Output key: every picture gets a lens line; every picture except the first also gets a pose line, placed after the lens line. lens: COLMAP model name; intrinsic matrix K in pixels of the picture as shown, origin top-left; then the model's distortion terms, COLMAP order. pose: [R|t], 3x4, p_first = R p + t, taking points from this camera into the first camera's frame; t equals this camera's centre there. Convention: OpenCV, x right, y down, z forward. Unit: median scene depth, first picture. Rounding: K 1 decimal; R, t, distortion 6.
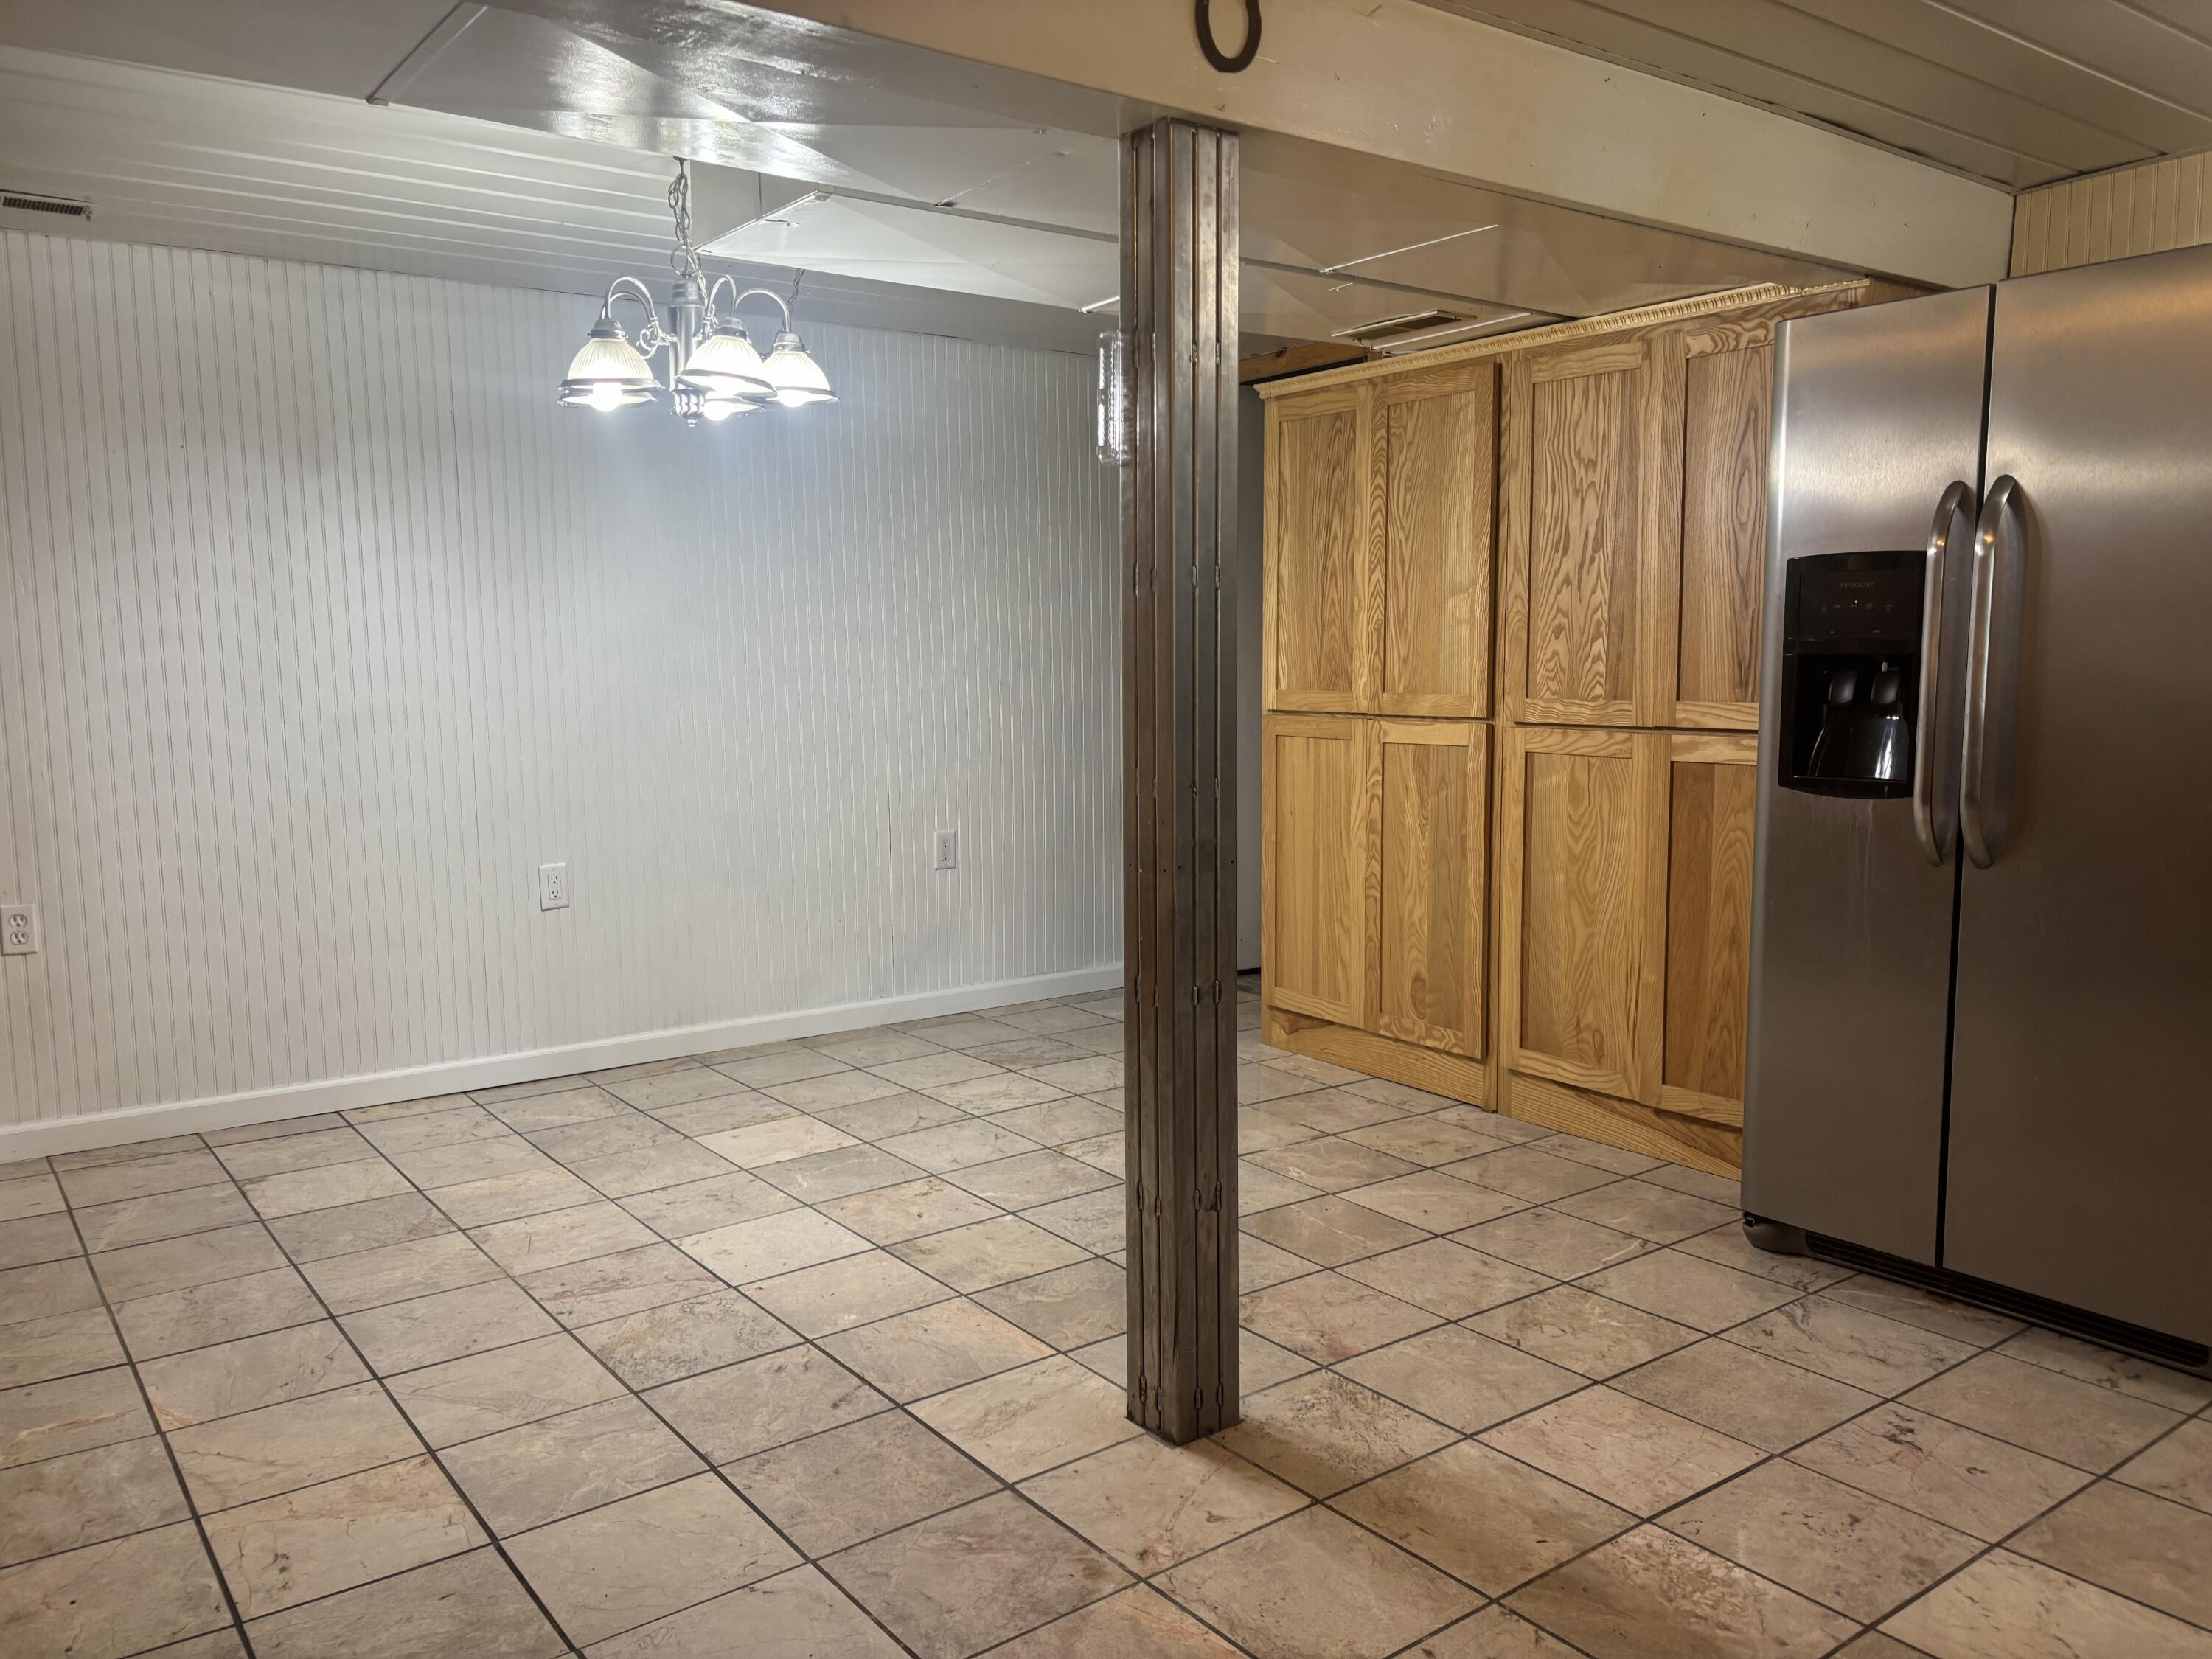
lens RADIAL K [[1664.2, 0, 1112.0], [0, 1664.2, 832.8], [0, 0, 1]] dist [0.025734, -0.027645]
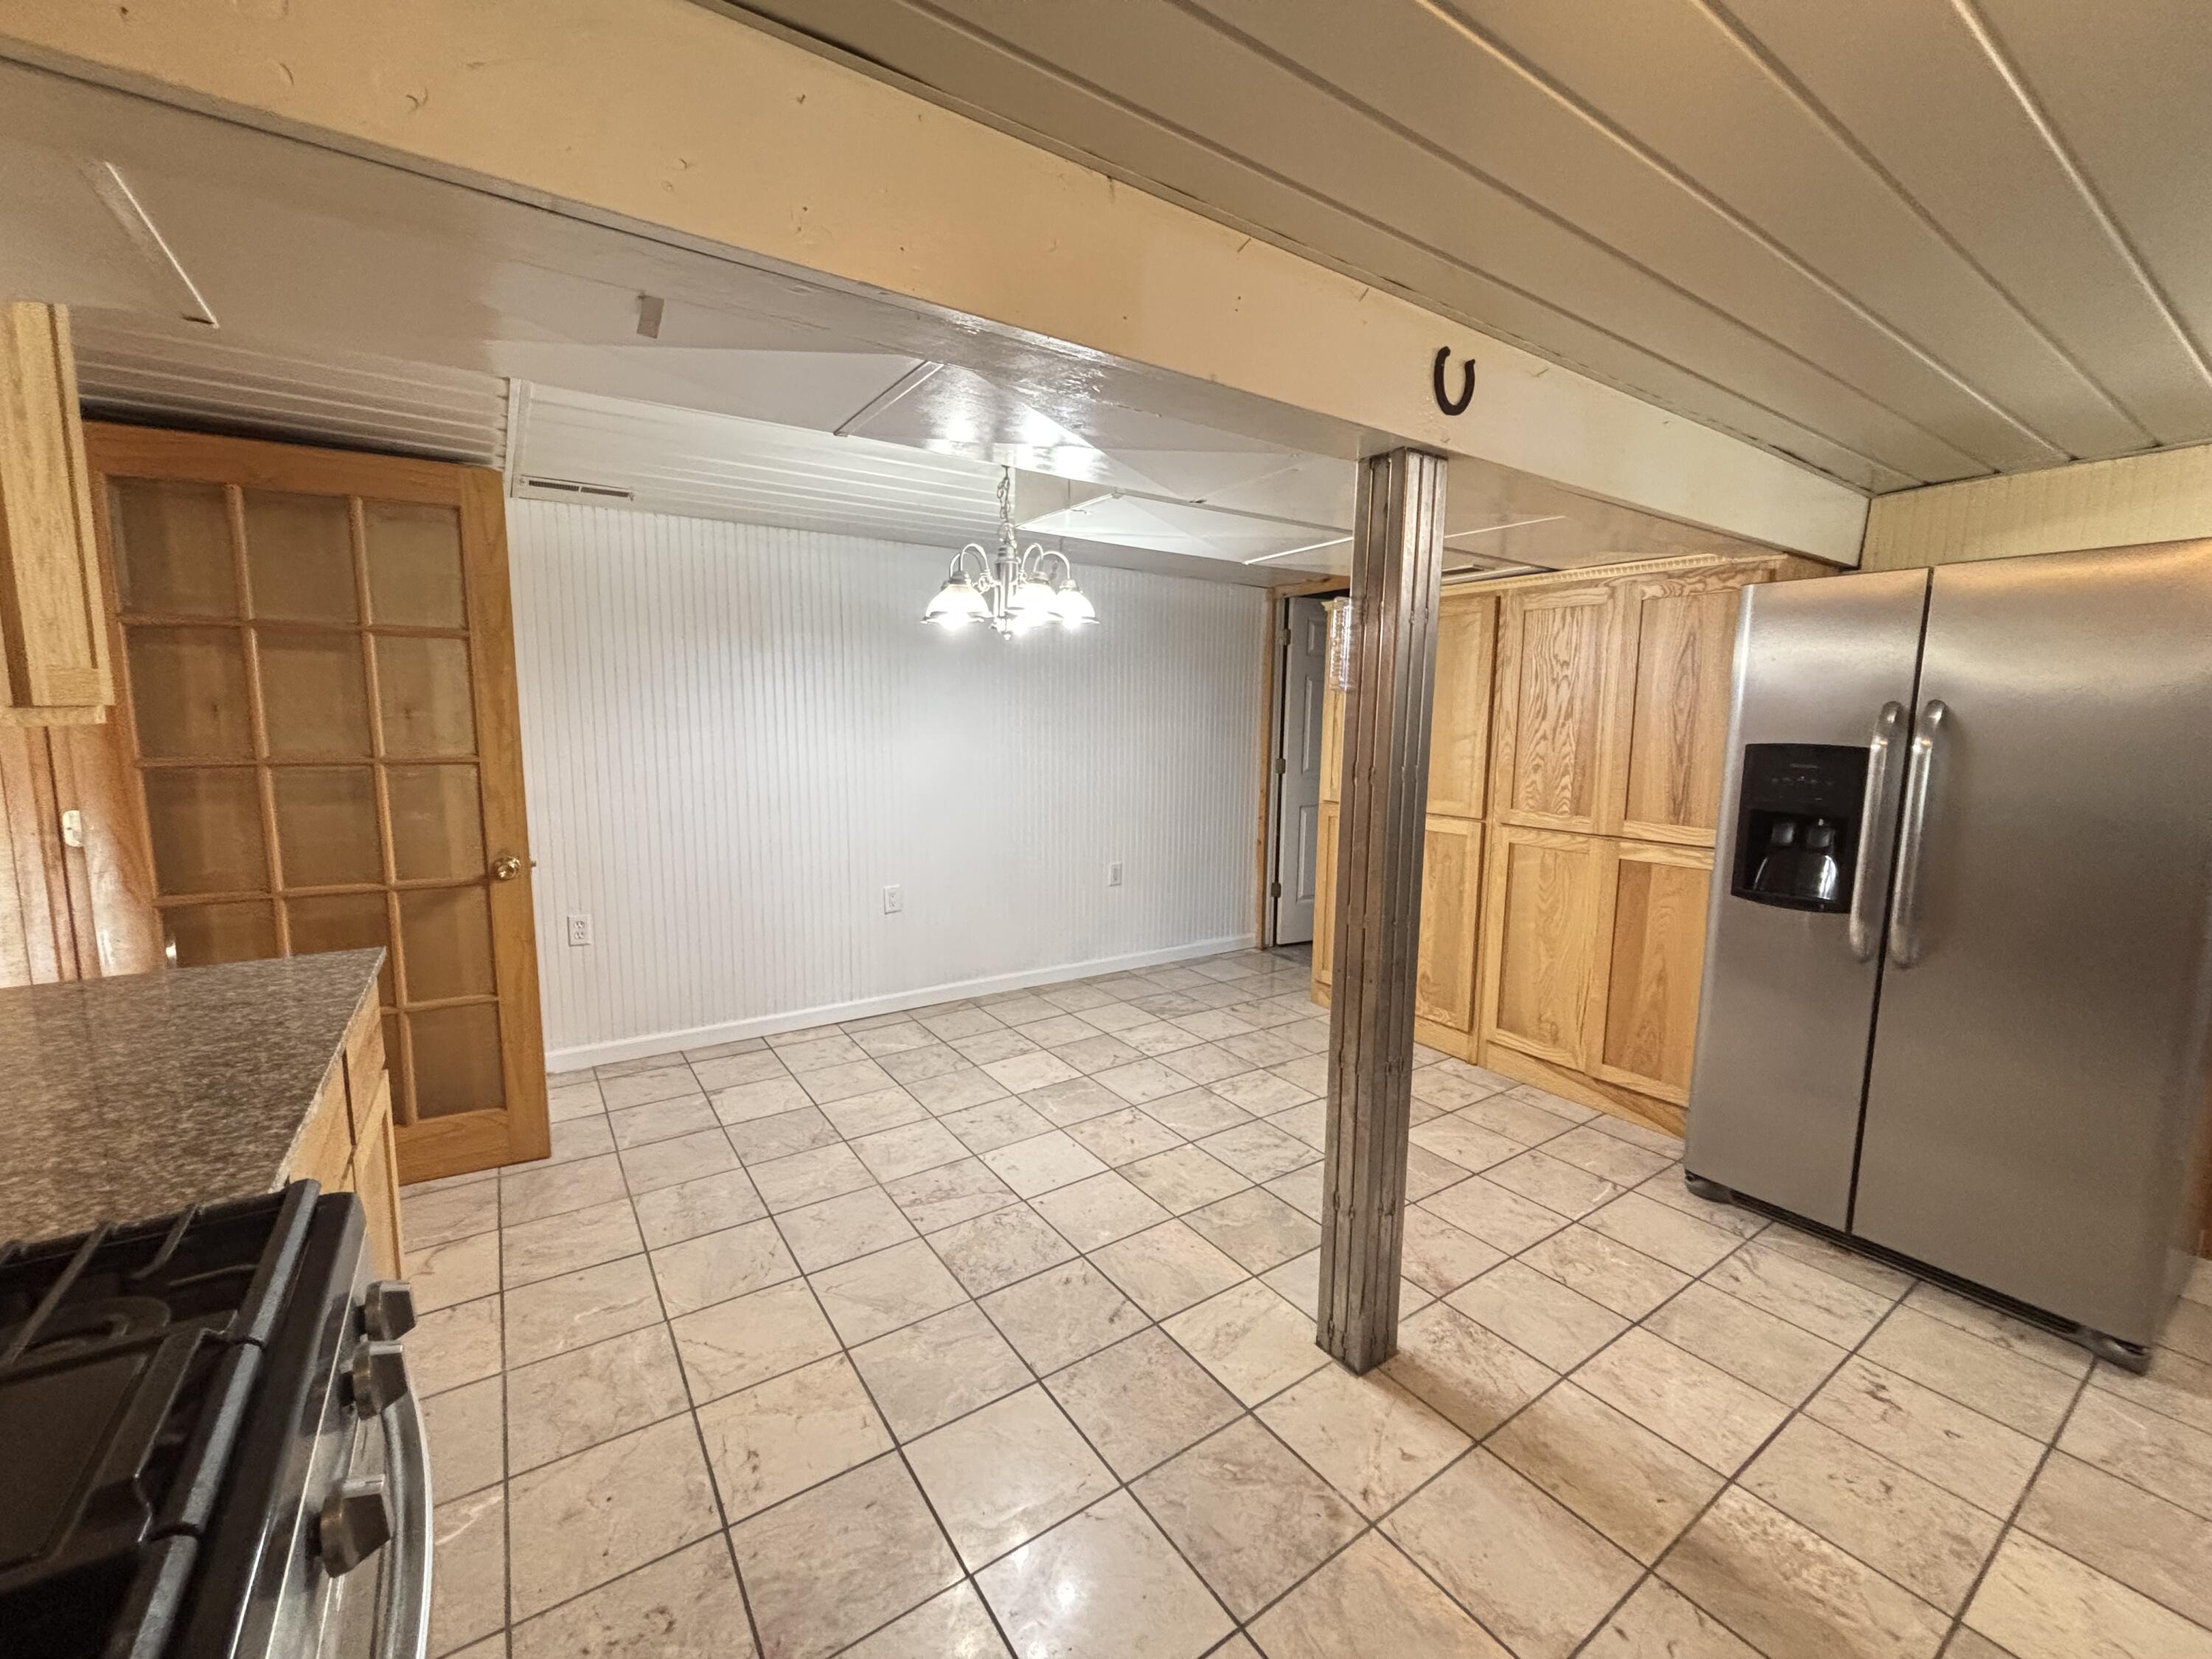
lens RADIAL K [[902.5, 0, 1110.8], [0, 902.5, 822.2], [0, 0, 1]] dist [-0.006916, 0.001203]
pose [[0.998685, 0.025274, -0.044596, -0.121157], [-0.025037, 0.999669, 0.005869, -0.085524], [0.044730, -0.004745, 0.998988, 0.178413]]
